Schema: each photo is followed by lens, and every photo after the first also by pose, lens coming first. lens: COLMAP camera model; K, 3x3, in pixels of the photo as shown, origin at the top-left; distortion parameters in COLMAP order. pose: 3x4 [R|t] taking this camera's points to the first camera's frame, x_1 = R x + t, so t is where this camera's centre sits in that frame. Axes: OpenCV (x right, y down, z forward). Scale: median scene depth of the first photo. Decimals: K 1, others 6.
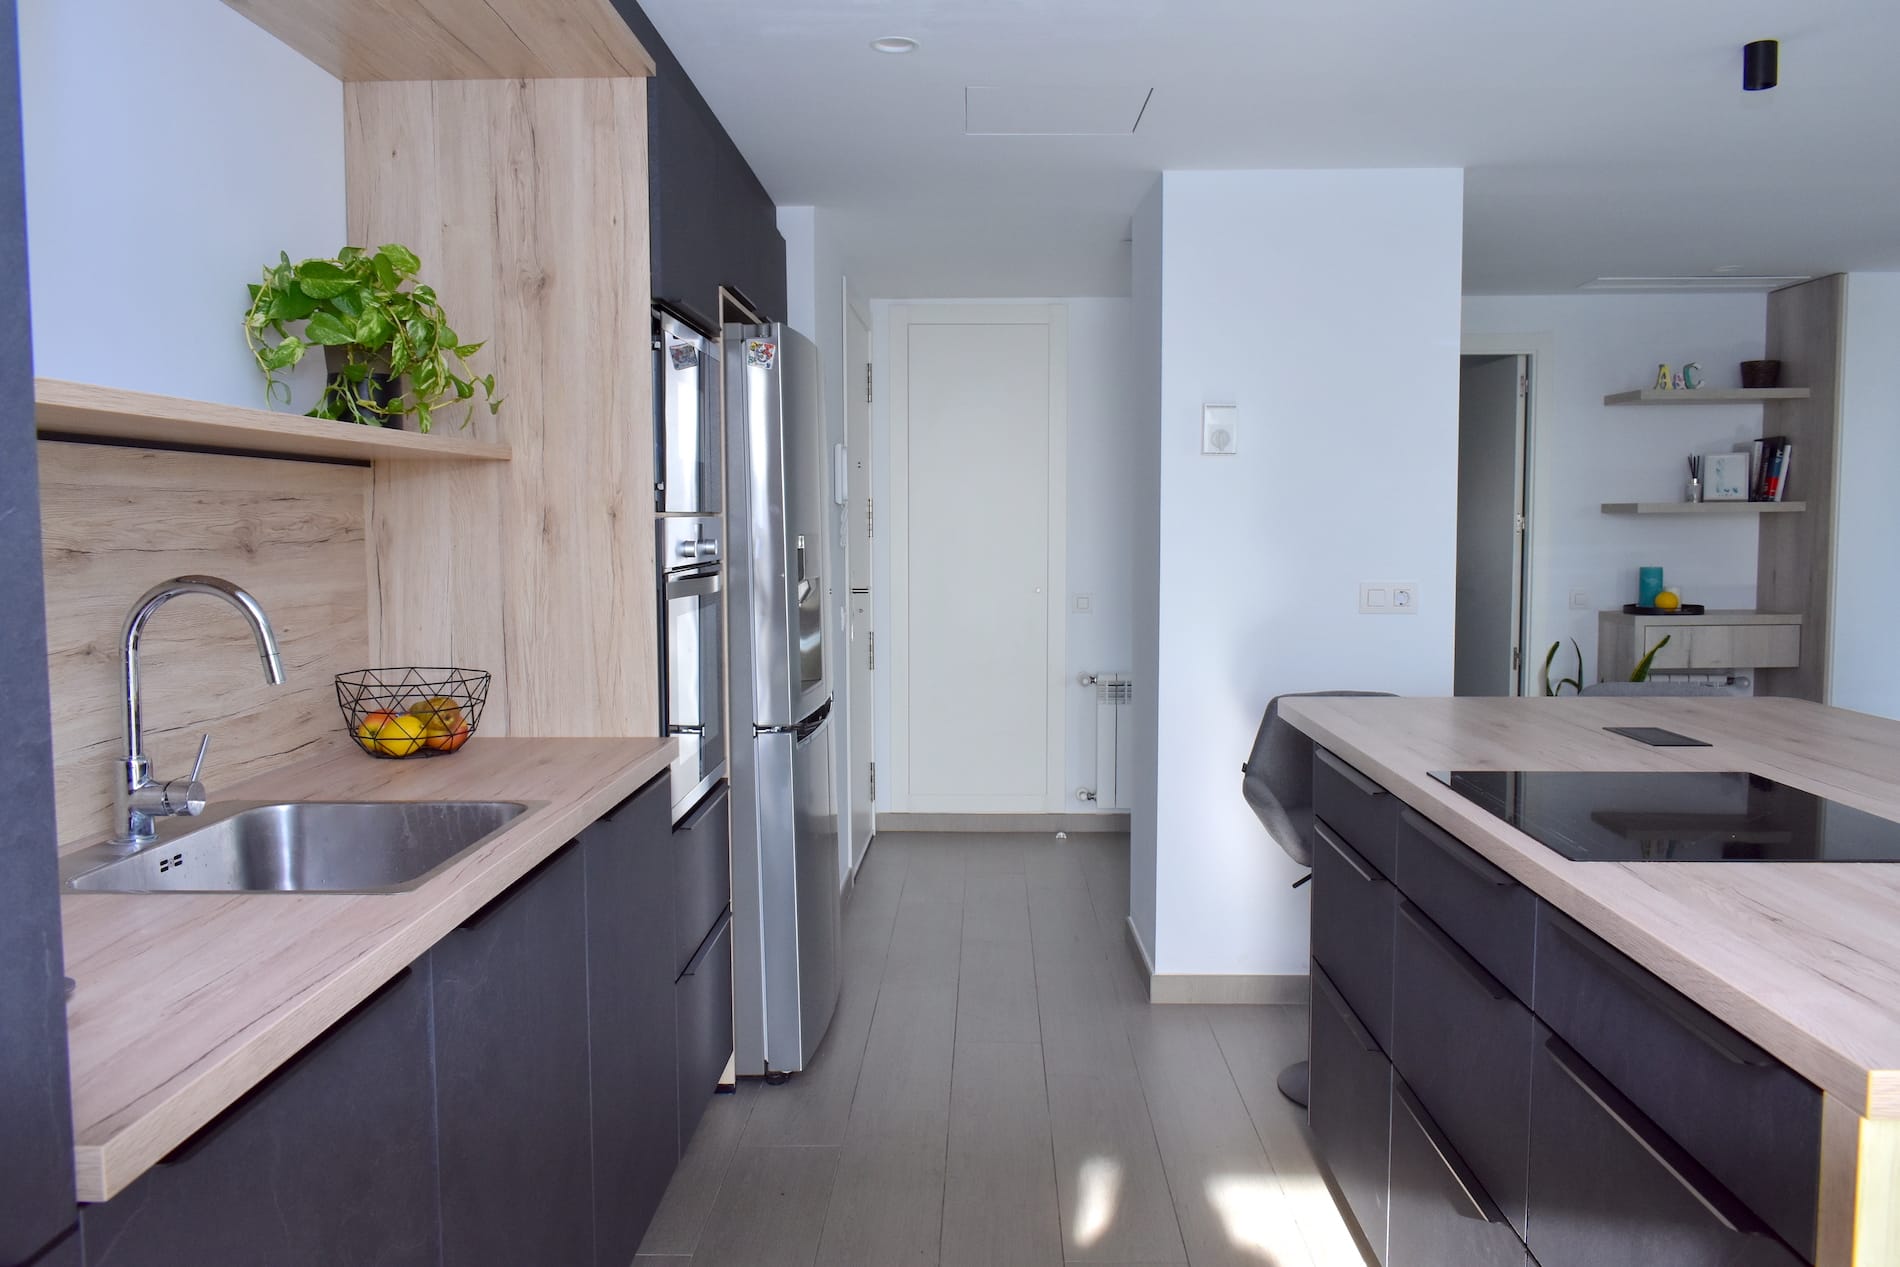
lens RADIAL K [[1468.3, 0, 932.7], [0, 1468.3, 639.0], [0, 0, 1]] dist [-0.020634, 0.008299]
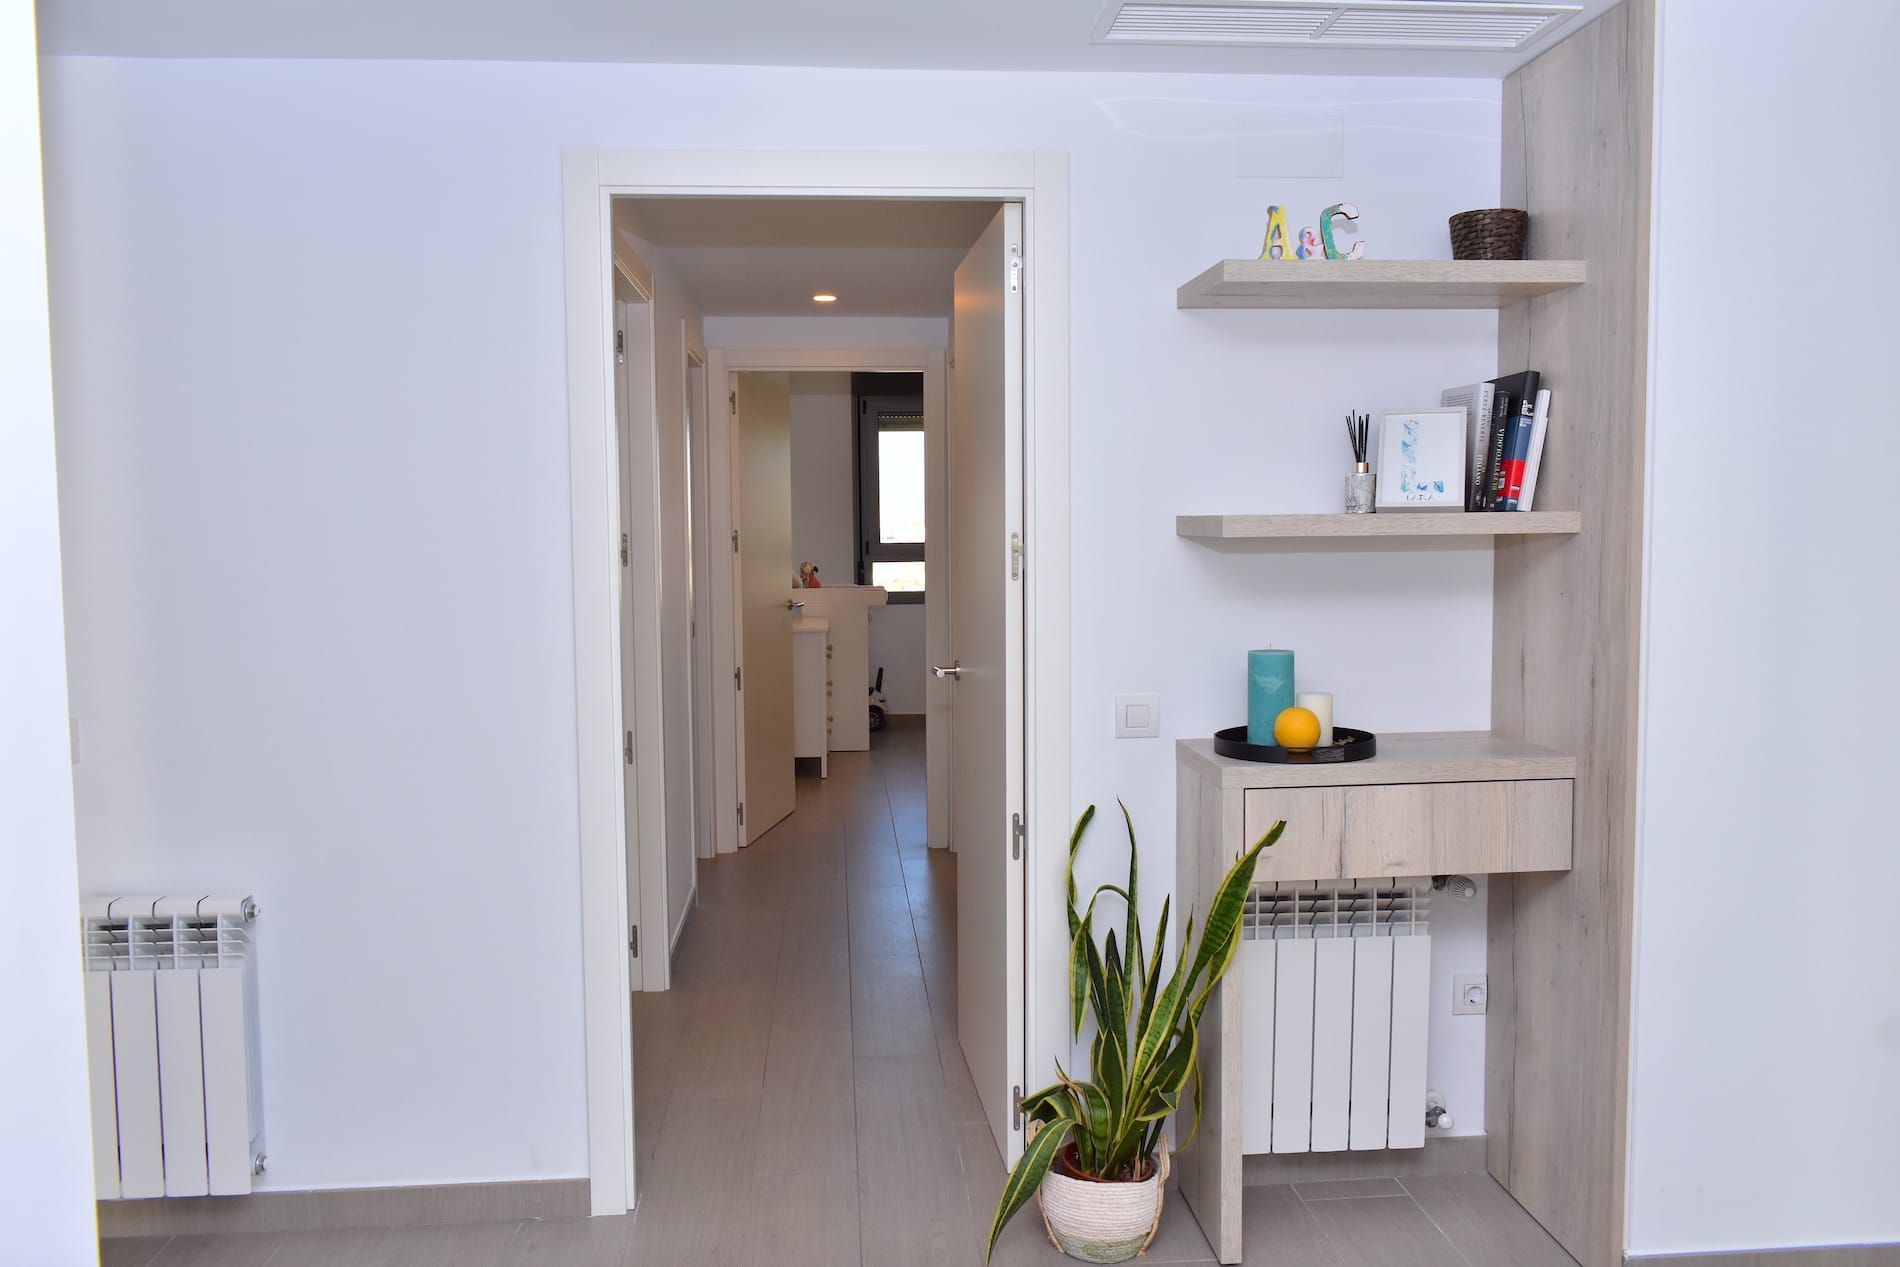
lens RADIAL K [[1468.3, 0, 952.0], [0, 1468.3, 629.8], [0, 0, 1]] dist [-0.020634, 0.008299]
pose [[0.993314, -0.008051, 0.115159, 0.340422], [0.008582, 0.999955, -0.004117, -0.055599], [-0.115121, 0.005077, 0.993339, 0.552350]]
